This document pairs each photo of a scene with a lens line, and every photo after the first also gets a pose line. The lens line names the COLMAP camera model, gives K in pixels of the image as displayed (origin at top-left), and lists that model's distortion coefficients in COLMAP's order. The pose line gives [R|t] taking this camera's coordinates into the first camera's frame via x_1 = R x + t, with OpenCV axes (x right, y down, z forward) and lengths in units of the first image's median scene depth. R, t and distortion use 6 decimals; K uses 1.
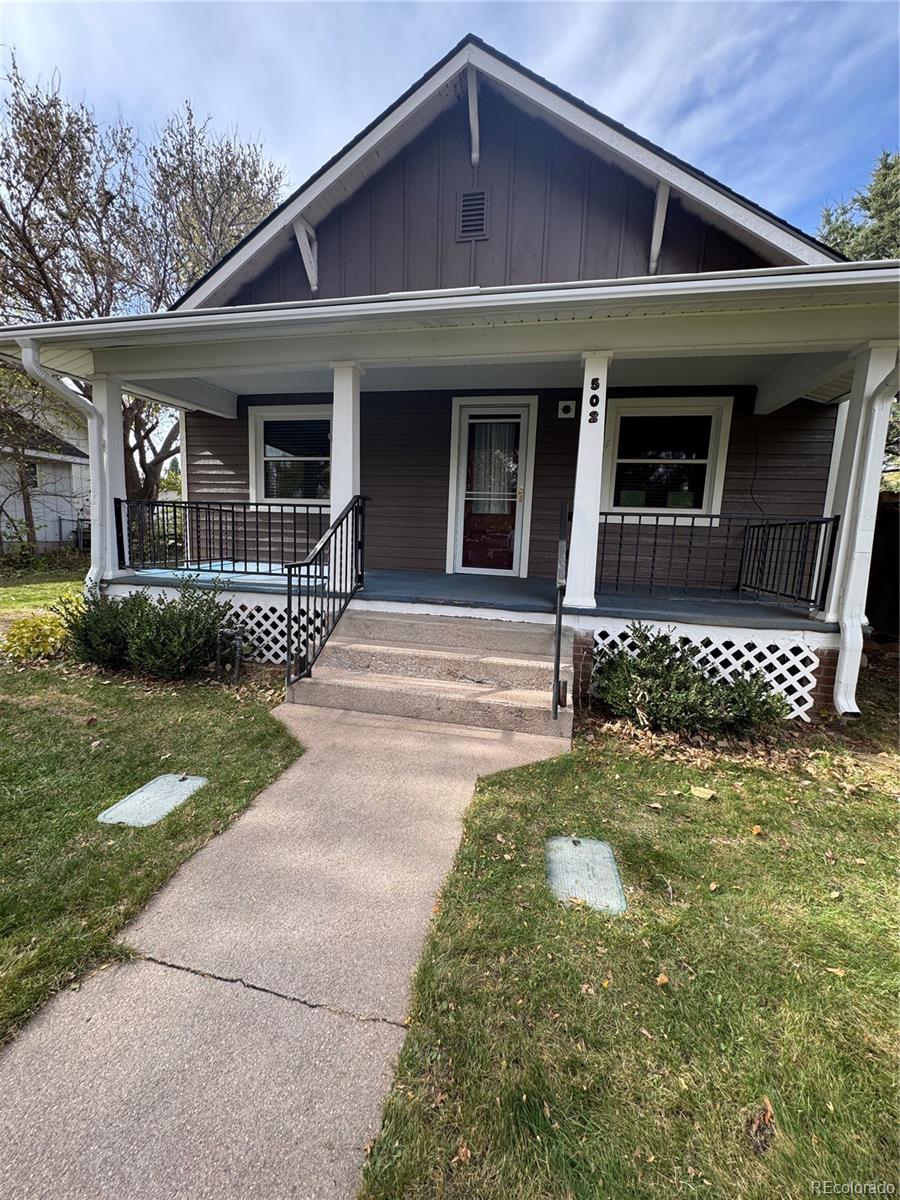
lens RADIAL K [[478.2, 0, 450.0], [0, 478.2, 600.0], [0, 0, 1]] dist [-0.002121, 0.000450]
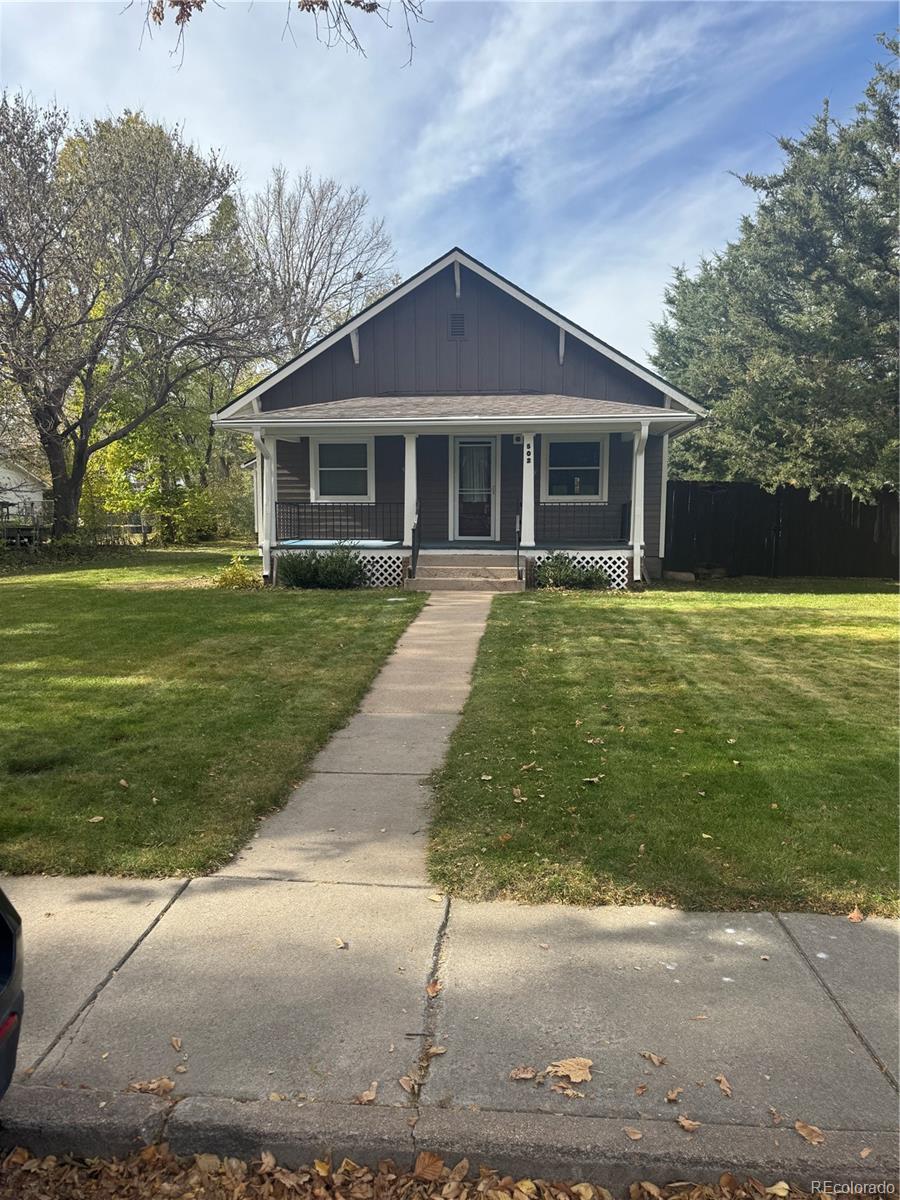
lens RADIAL K [[832.4, 0, 450.0], [0, 832.4, 600.0], [0, 0, 1]] dist [0.069994, -0.000583]
pose [[0.991008, -0.048436, 0.124728, -0.562300], [0.053662, 0.997802, -0.038888, 0.387355], [-0.122571, 0.045231, 0.991429, -2.691796]]
